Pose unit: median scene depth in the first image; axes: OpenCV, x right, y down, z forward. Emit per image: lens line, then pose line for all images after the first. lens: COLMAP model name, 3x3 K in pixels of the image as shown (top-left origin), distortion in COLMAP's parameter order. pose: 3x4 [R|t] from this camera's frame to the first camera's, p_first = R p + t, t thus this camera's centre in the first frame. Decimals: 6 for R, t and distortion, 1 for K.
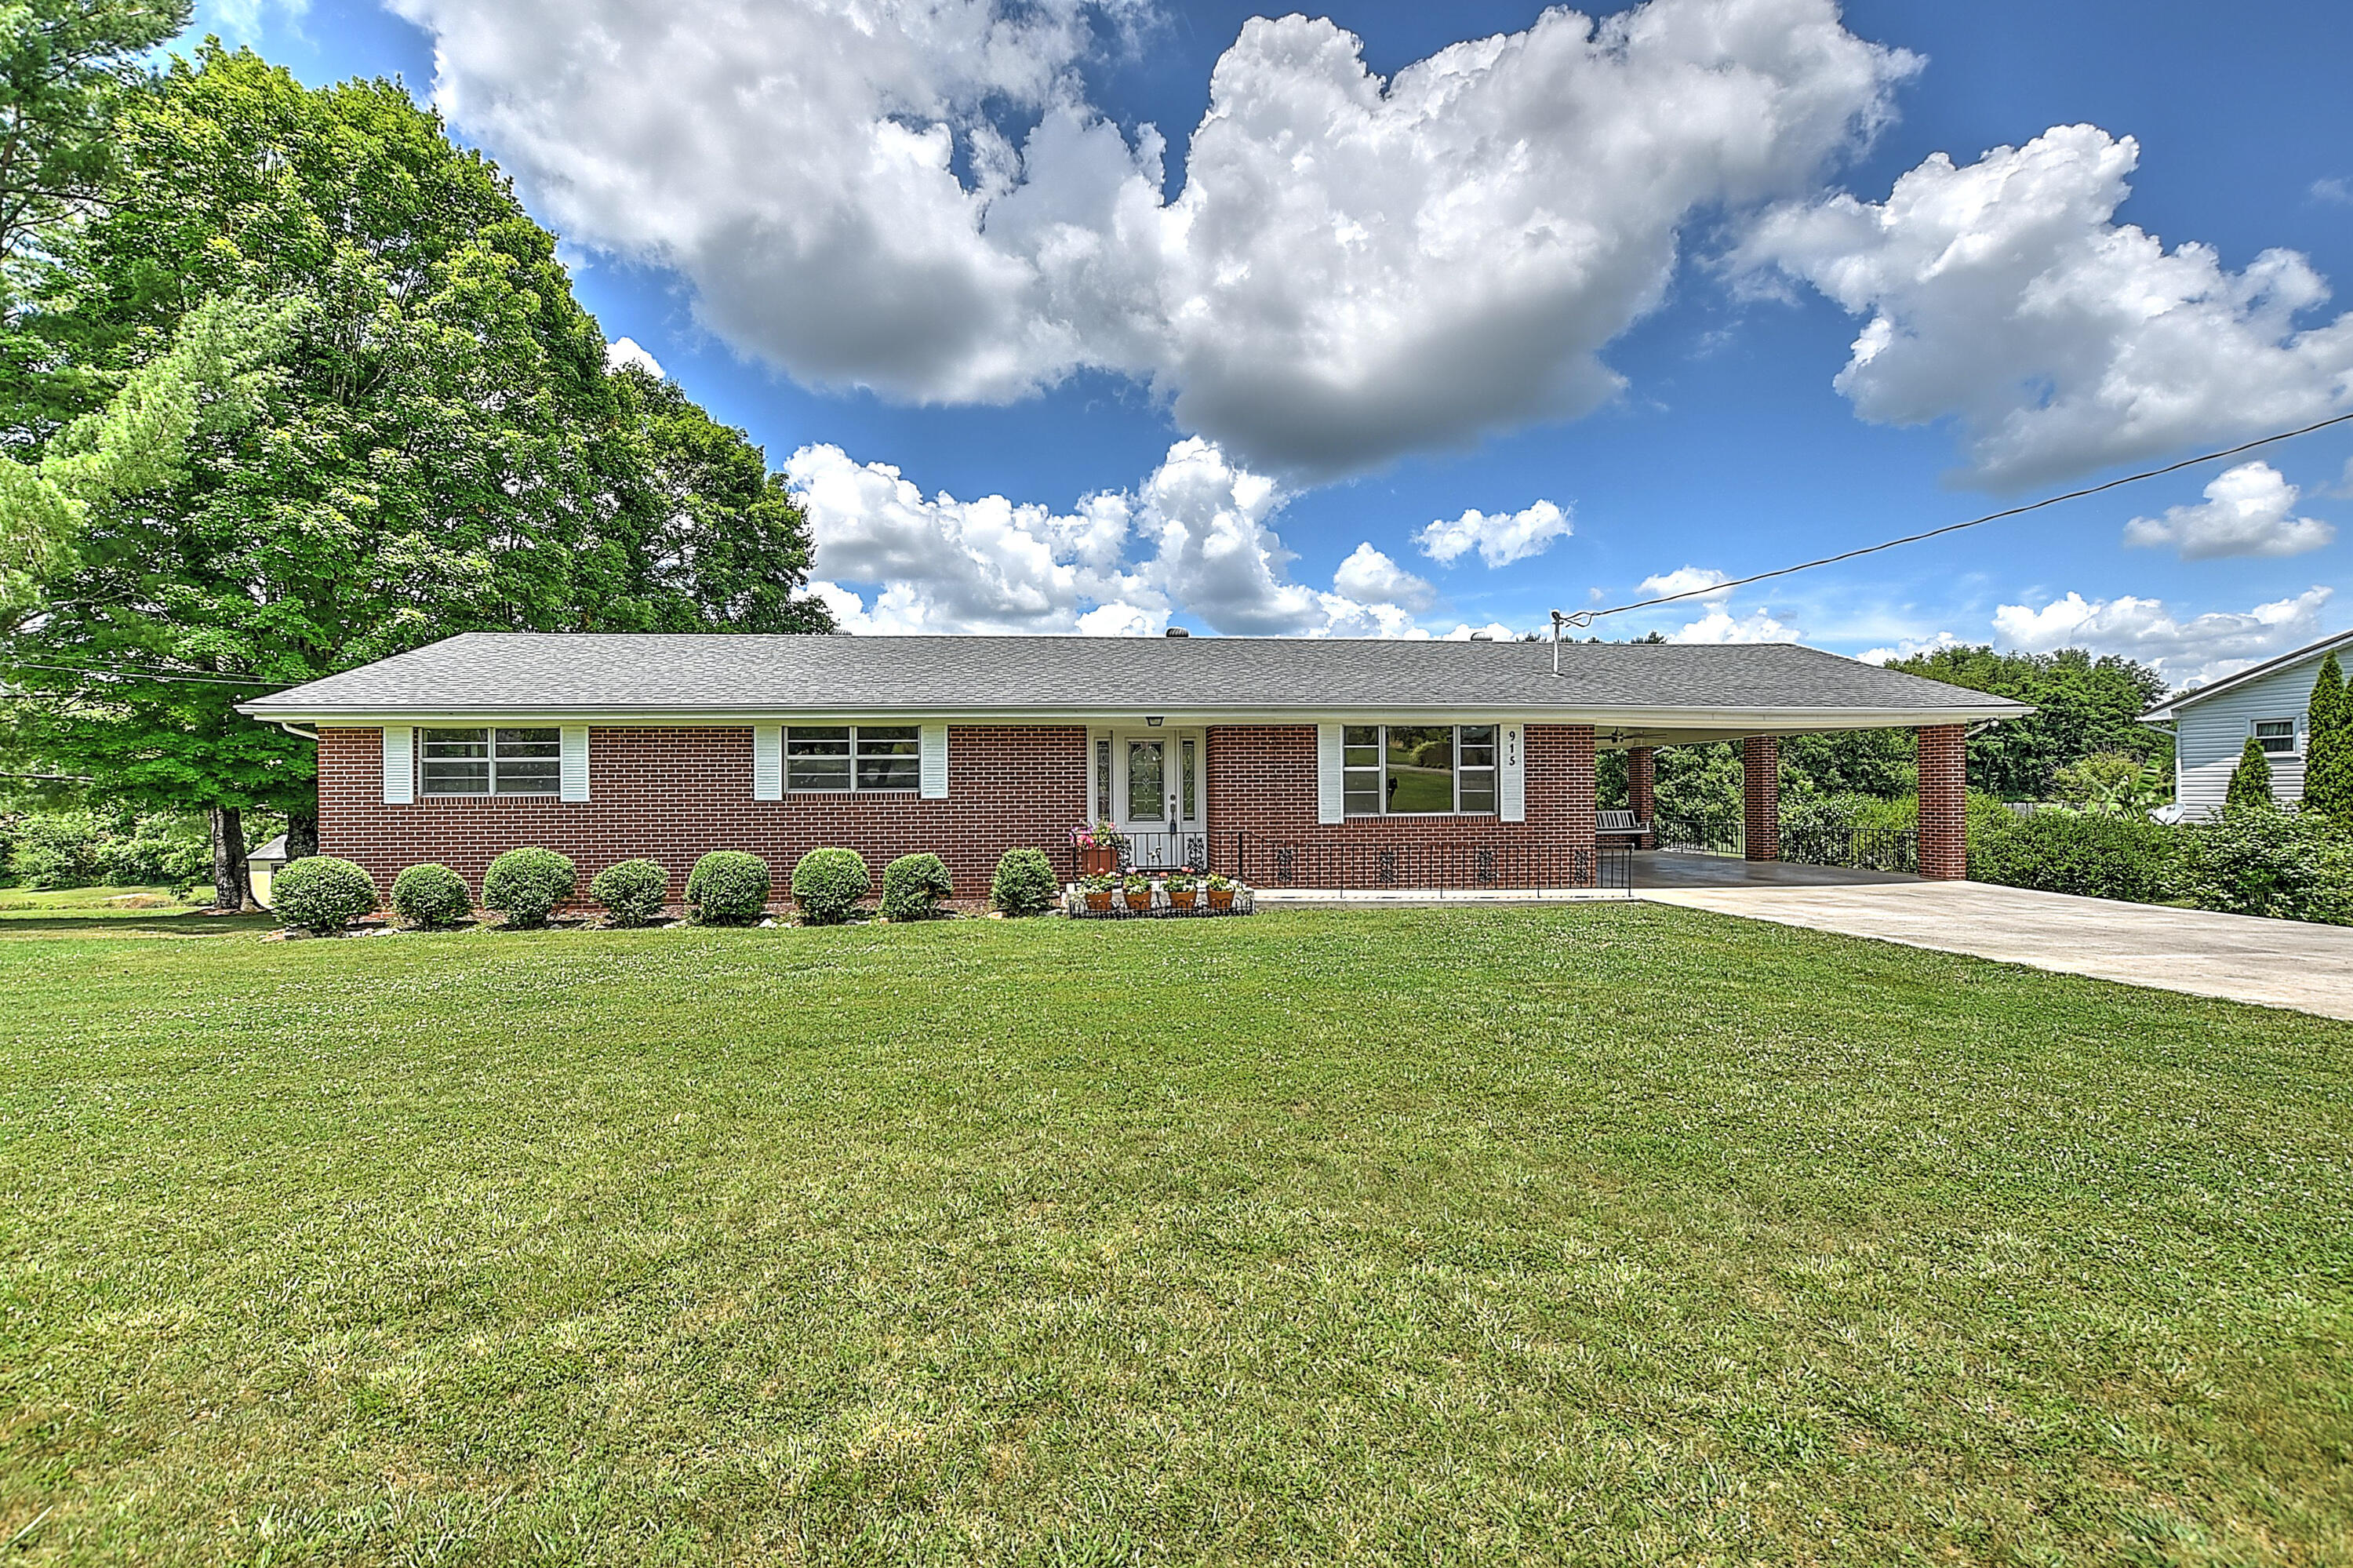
lens RADIAL K [[1015.4, 0, 1176.5], [0, 1015.4, 784.0], [0, 0, 1]] dist [0.001553, 0.000509]
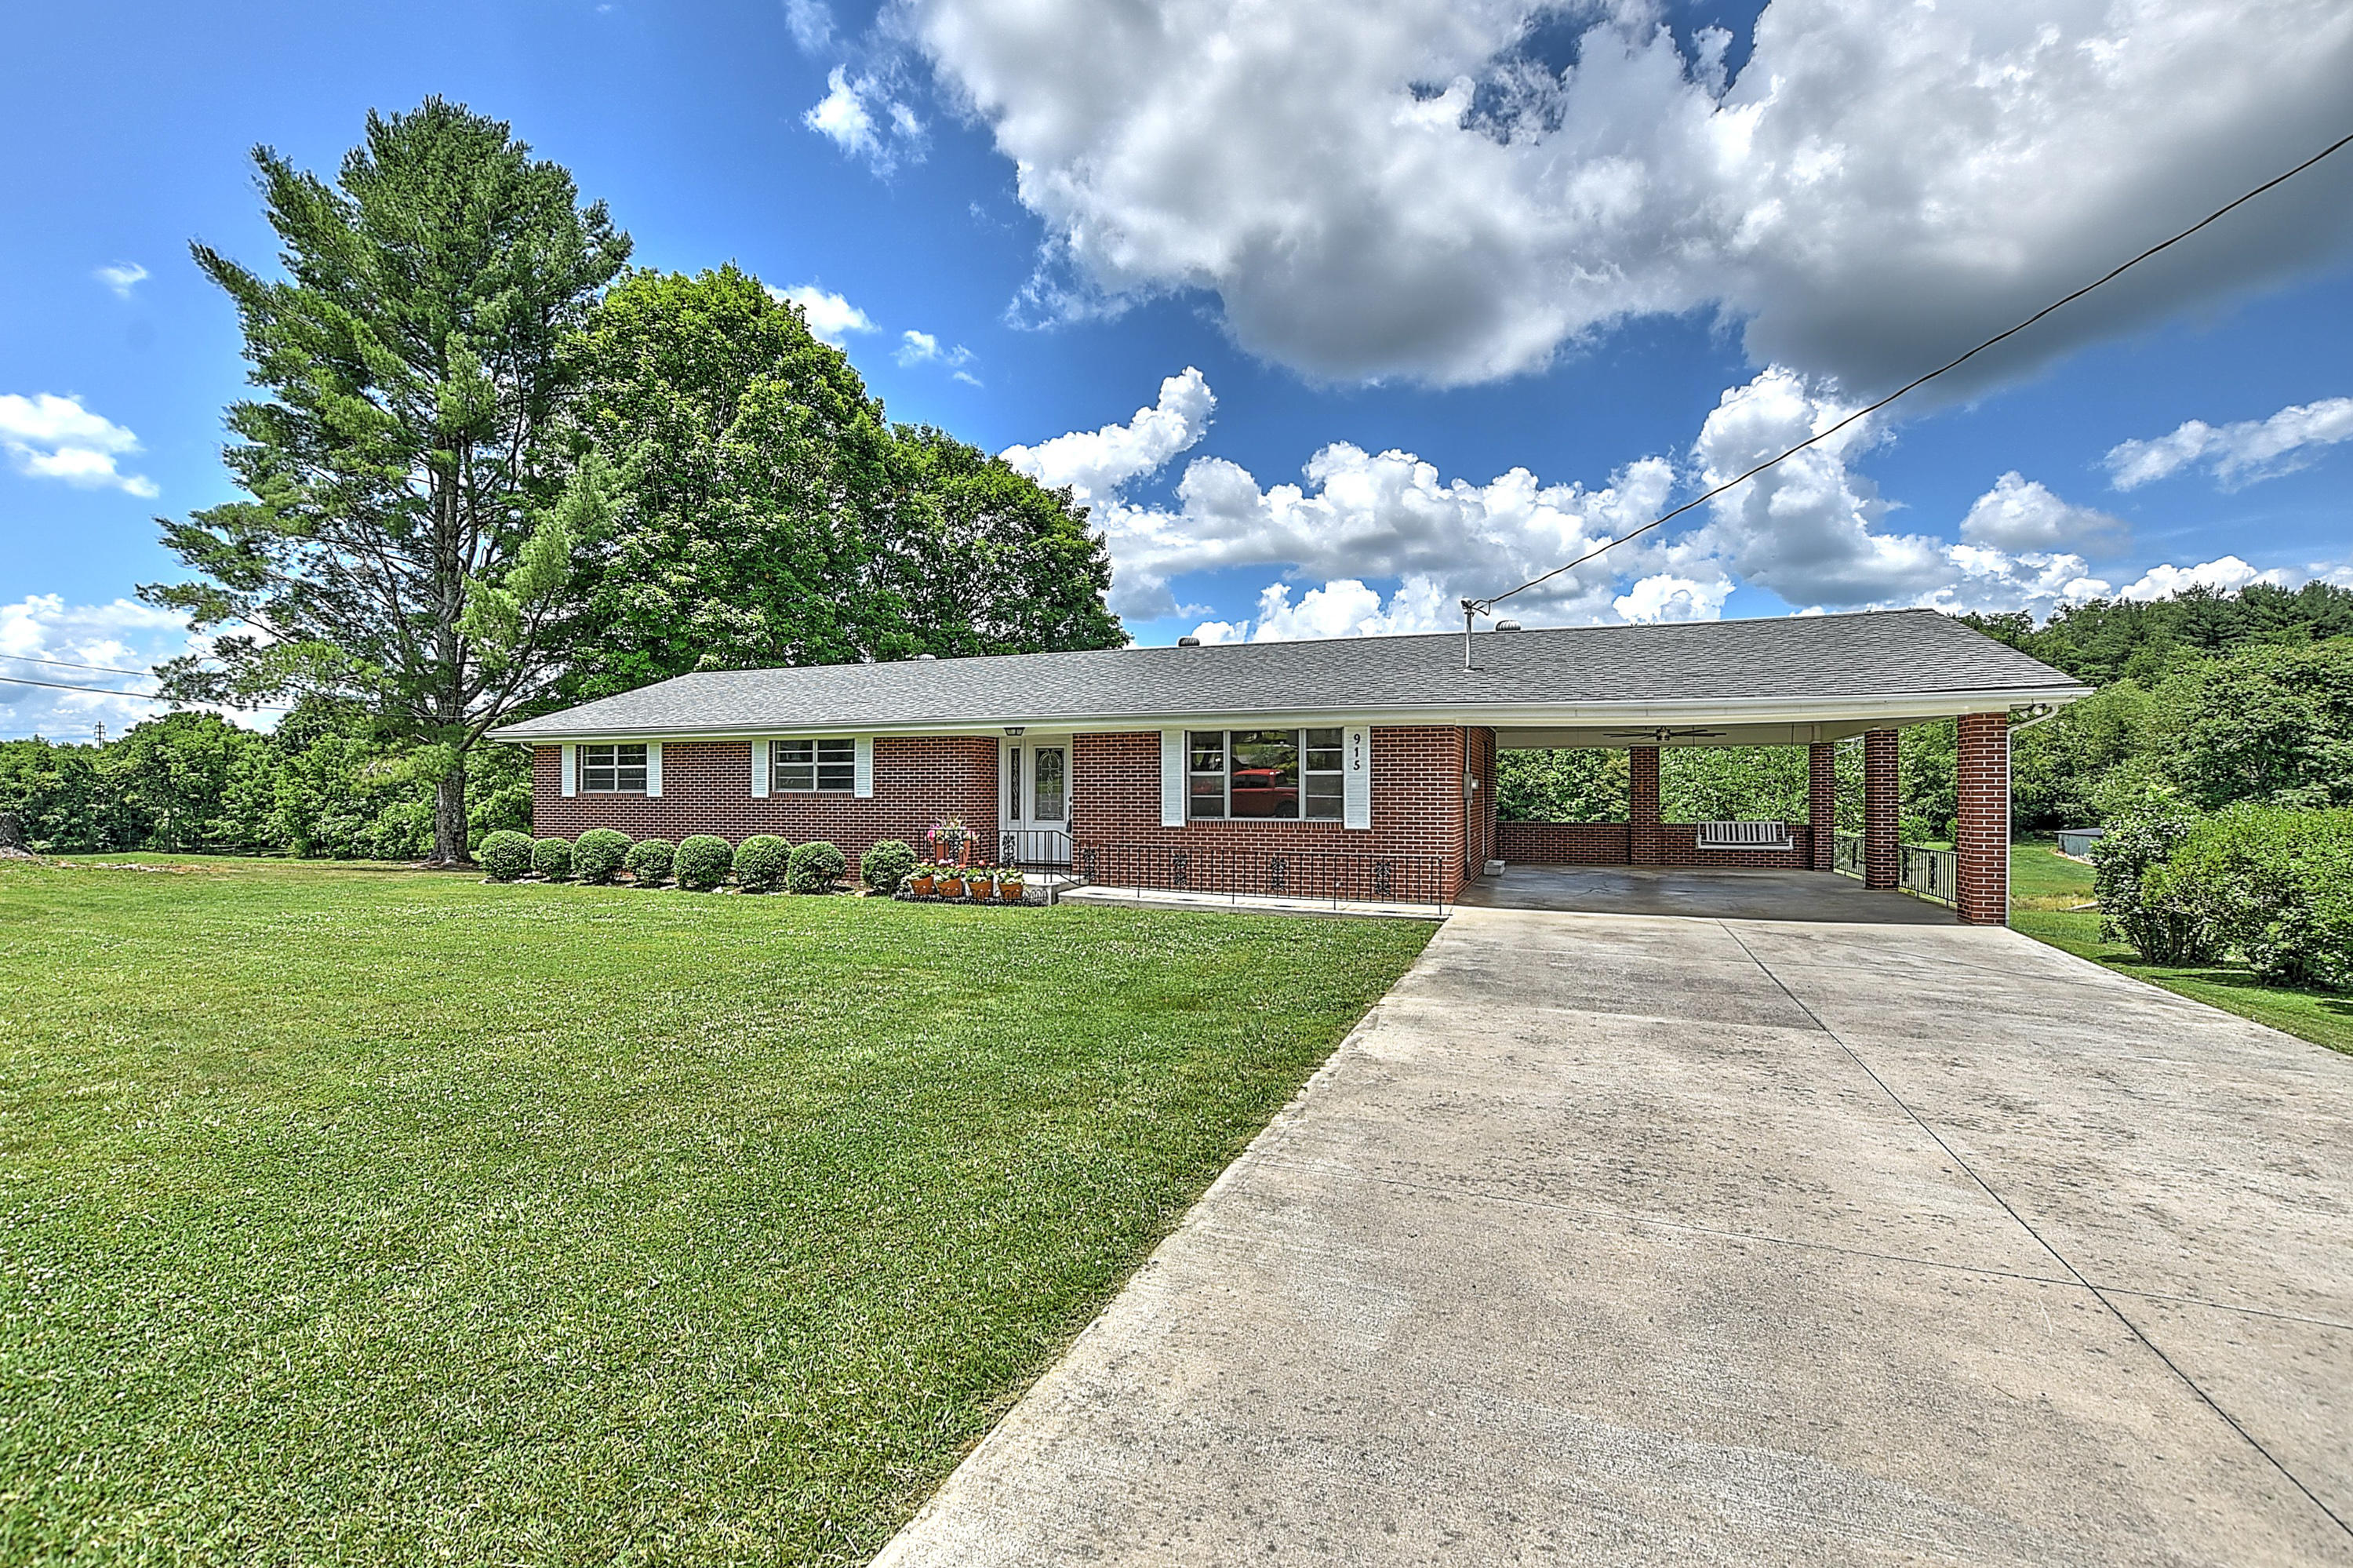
lens RADIAL K [[1059.5, 0, 1176.5], [0, 1059.5, 784.0], [0, 0, 1]] dist [-0.002781, 0.000087]
pose [[0.883799, 0.005968, -0.467828, 0.642394], [-0.006038, 0.999981, 0.001350, -0.005780], [0.467827, 0.001632, 0.883818, 0.047641]]
